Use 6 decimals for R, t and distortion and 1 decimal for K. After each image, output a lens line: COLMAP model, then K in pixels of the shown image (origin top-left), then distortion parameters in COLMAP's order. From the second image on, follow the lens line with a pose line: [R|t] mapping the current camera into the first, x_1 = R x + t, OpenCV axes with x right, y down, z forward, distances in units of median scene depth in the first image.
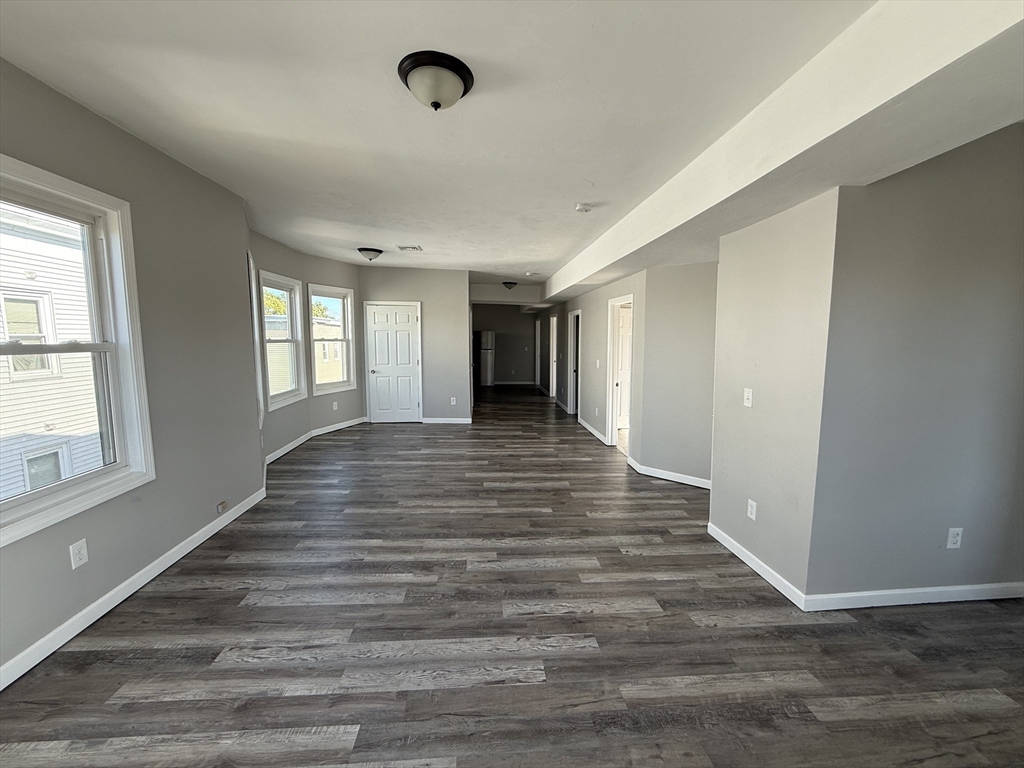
lens RADIAL K [[416.9, 0, 512.0], [0, 416.9, 384.0], [0, 0, 1]] dist [0.000544, 0.000226]
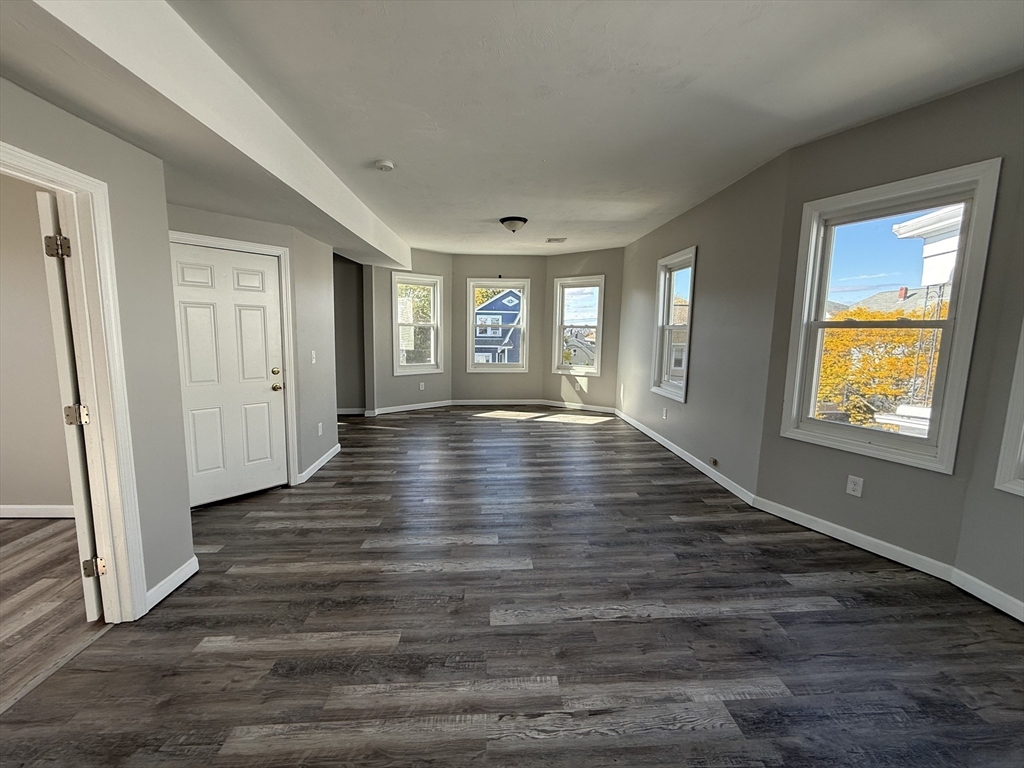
lens RADIAL K [[374.3, 0, 517.4], [0, 374.3, 368.0], [0, 0, 1]] dist [0.000194, 0.000018]
pose [[-0.999905, -0.013359, -0.003446, -0.123565], [-0.013787, 0.976574, 0.214741, -0.197185], [0.000497, 0.214768, -0.976665, 2.021918]]
